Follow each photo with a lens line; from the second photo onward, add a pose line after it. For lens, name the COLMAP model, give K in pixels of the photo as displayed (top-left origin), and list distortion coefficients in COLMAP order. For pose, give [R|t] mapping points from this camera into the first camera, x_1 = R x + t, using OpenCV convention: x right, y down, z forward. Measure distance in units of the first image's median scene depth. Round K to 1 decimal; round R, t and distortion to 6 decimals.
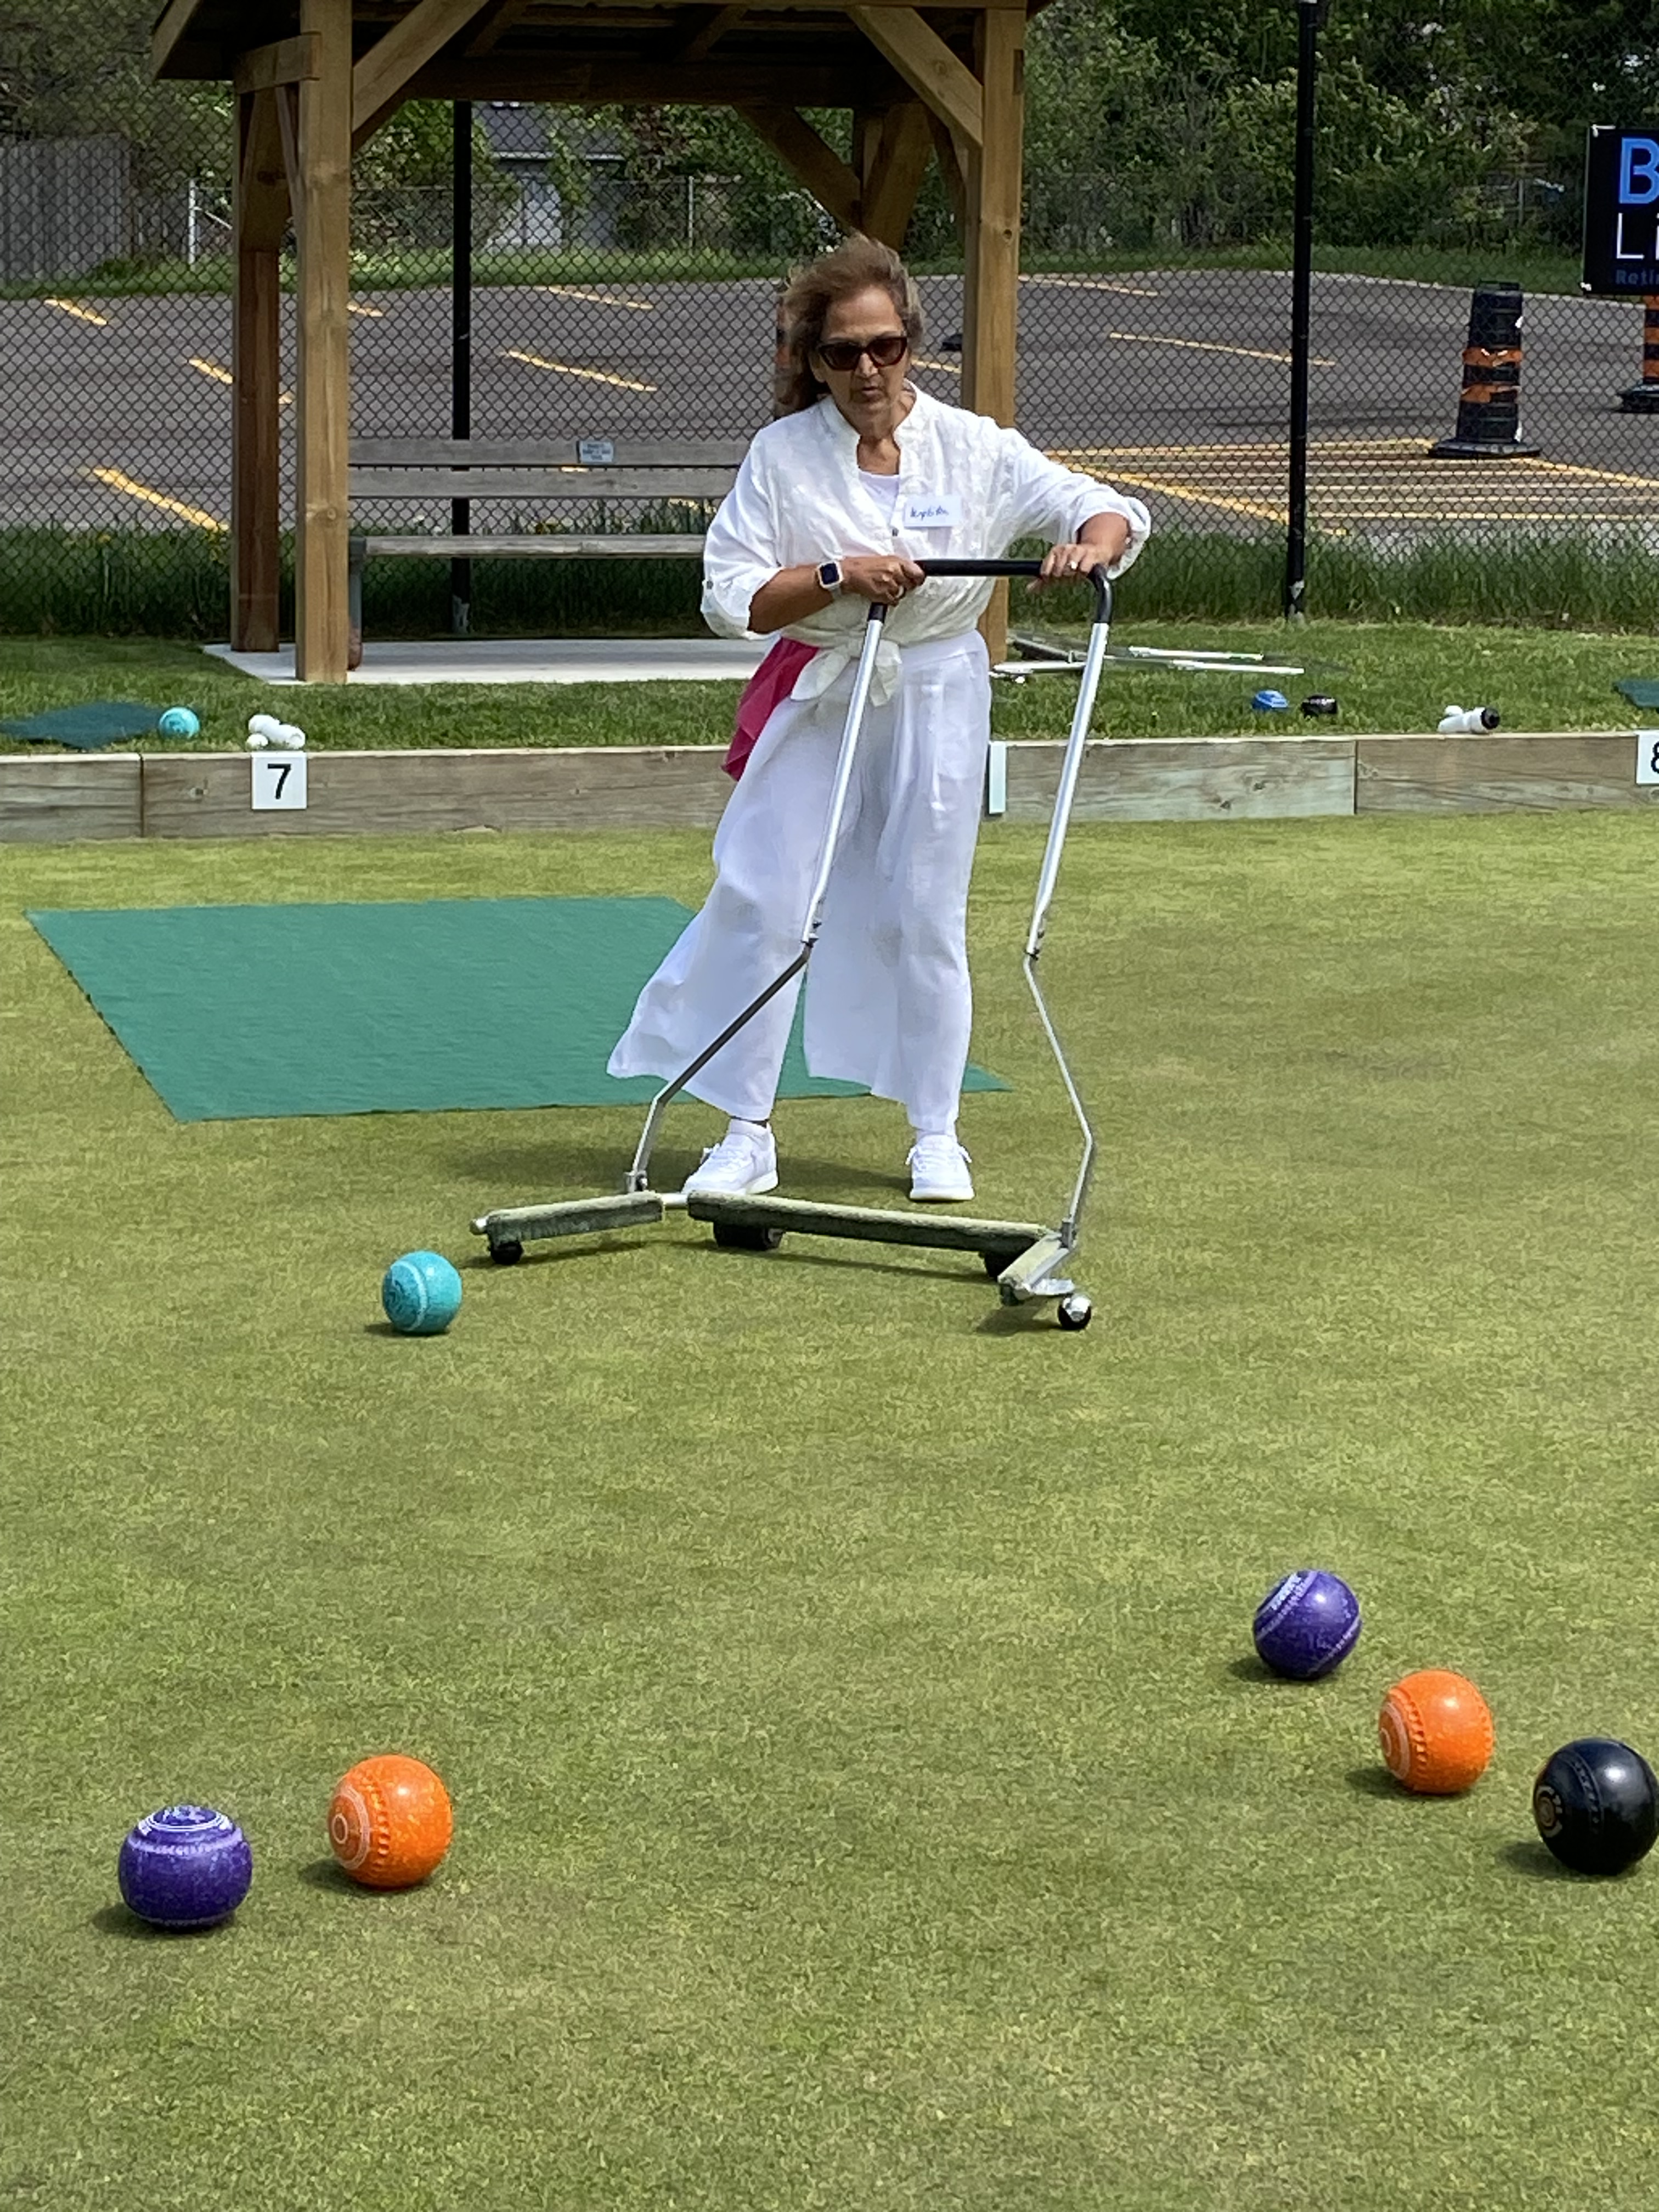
lens RADIAL K [[4950.8, 0, 829.5], [0, 4950.8, 1106.0], [0, 0, 1]] dist [0.224008, 0.424689]
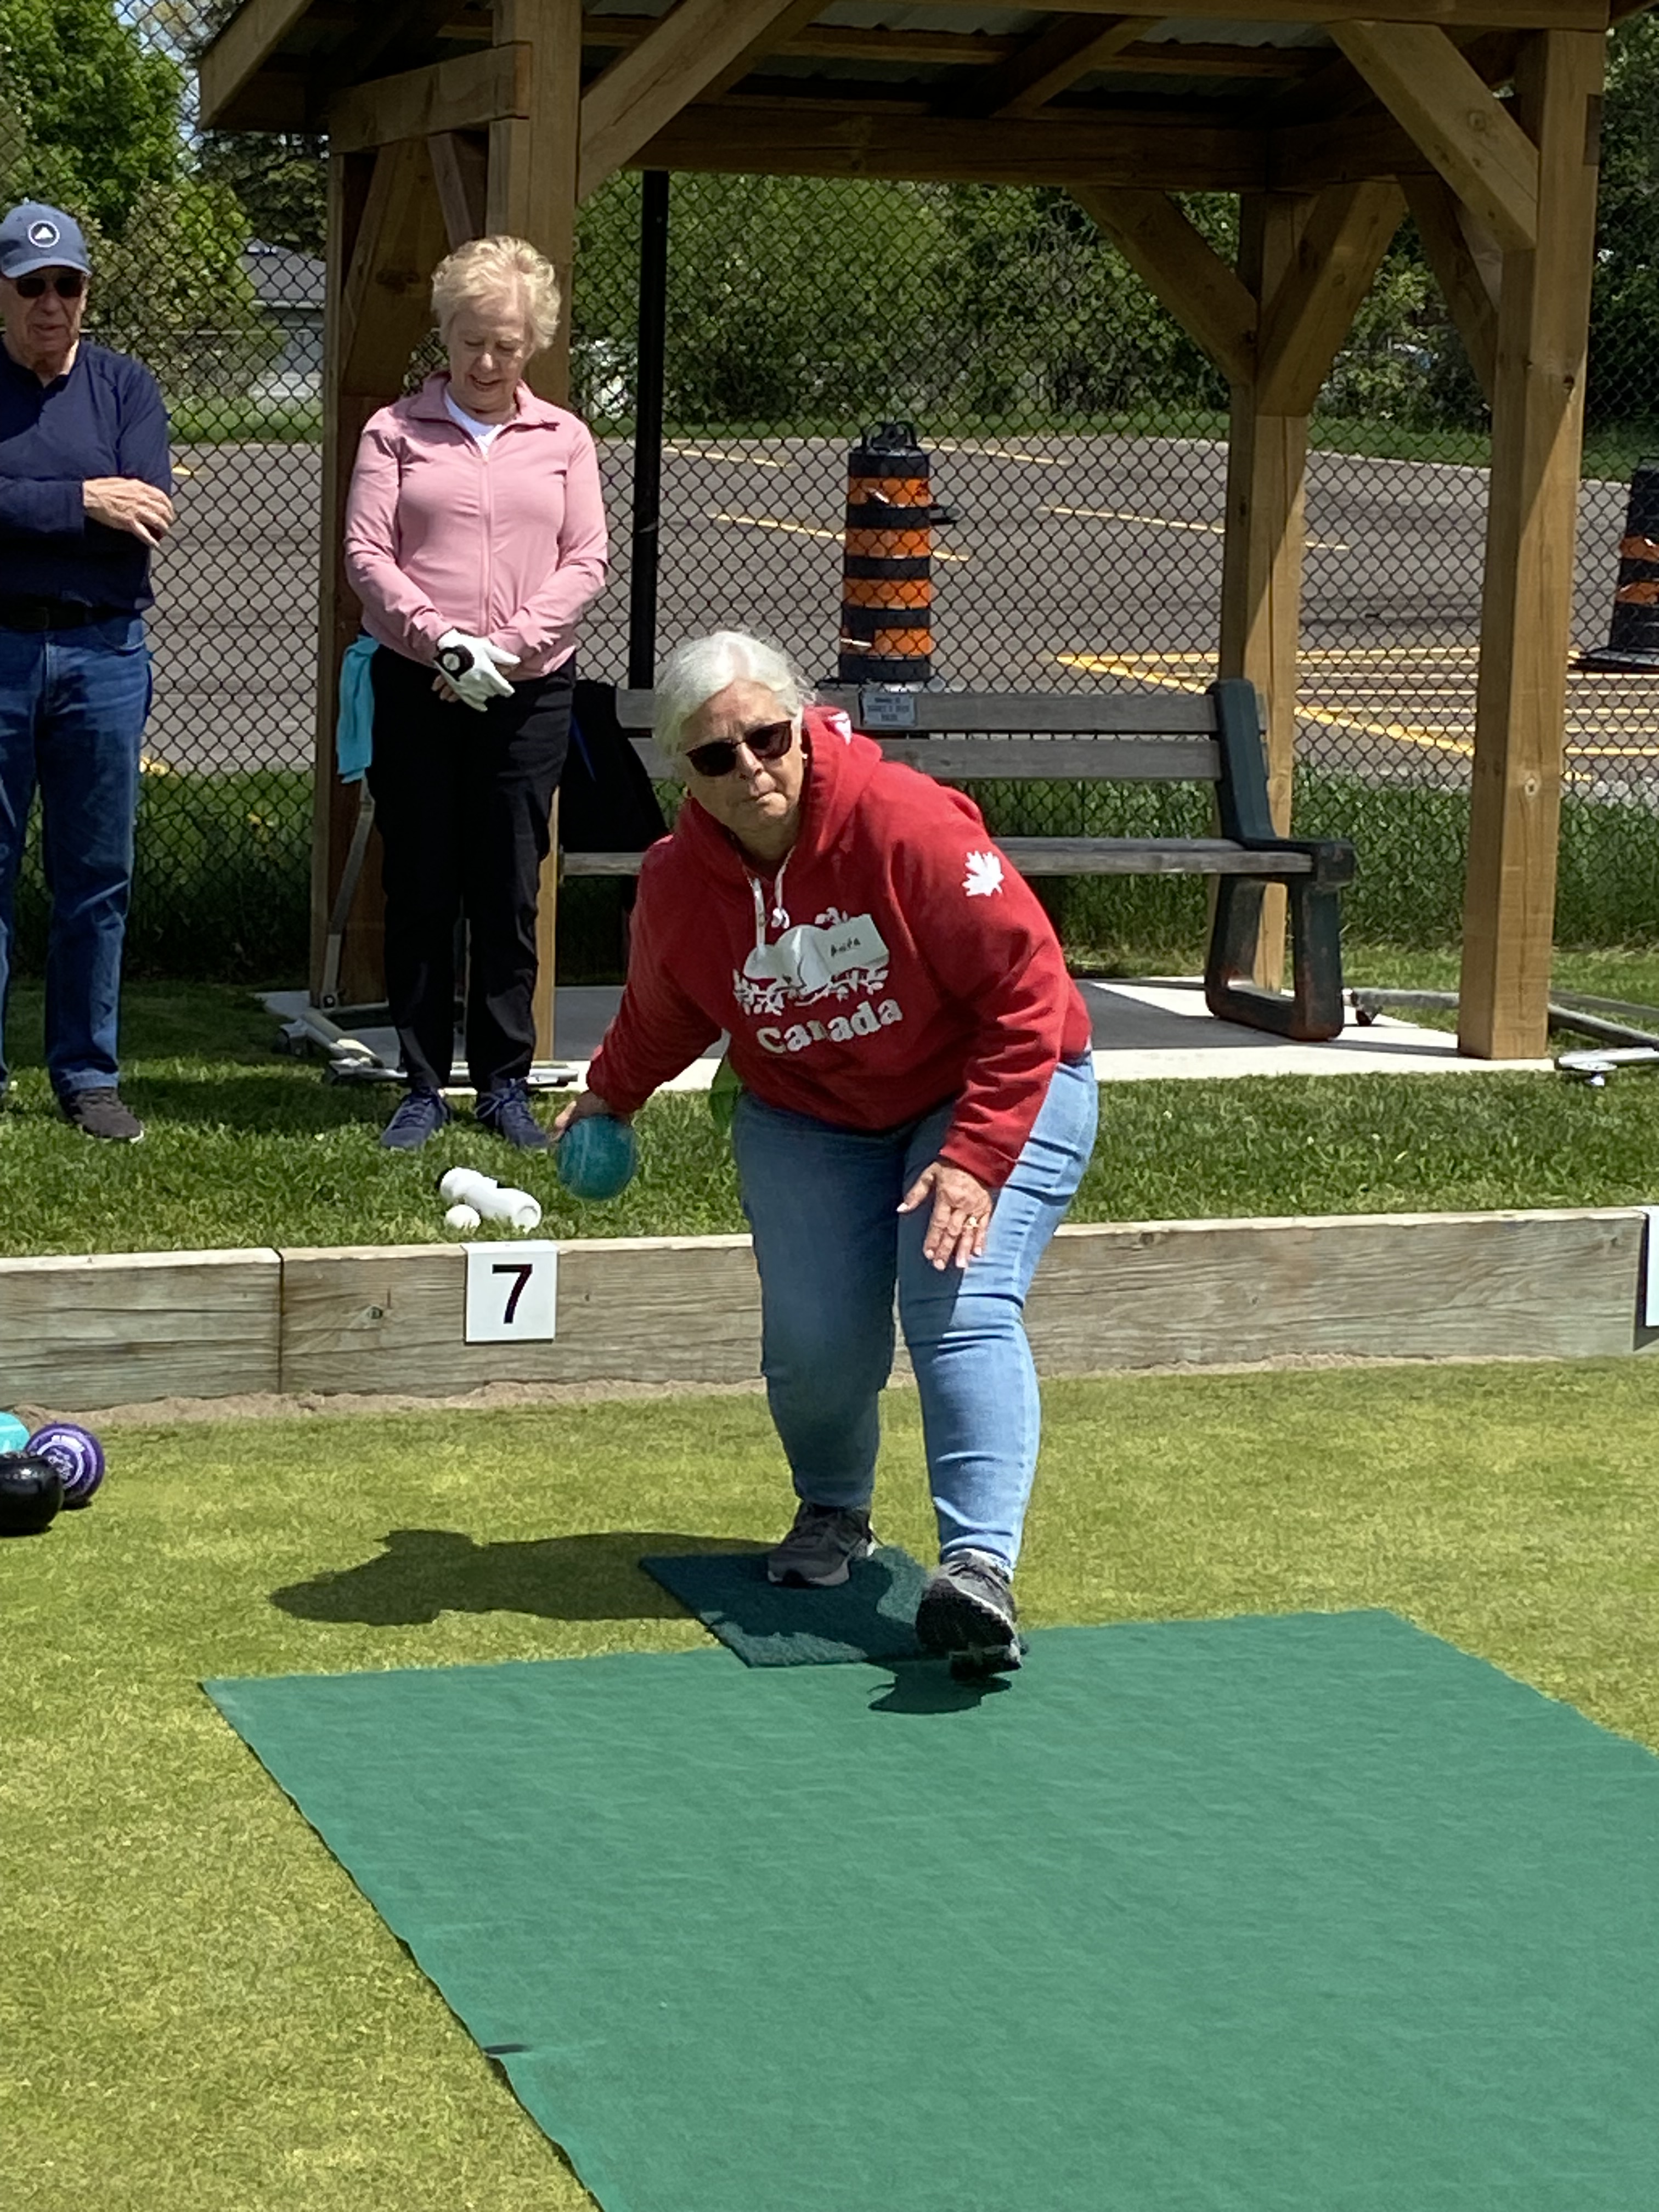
lens RADIAL K [[4950.8, 0, 829.5], [0, 4950.8, 1106.0], [0, 0, 1]] dist [0.224008, 0.424689]
pose [[0.997927, 0.007281, 0.063946, -0.101962], [-0.005330, 0.999517, -0.030629, -0.064177], [-0.064139, 0.030224, 0.997483, 0.382421]]
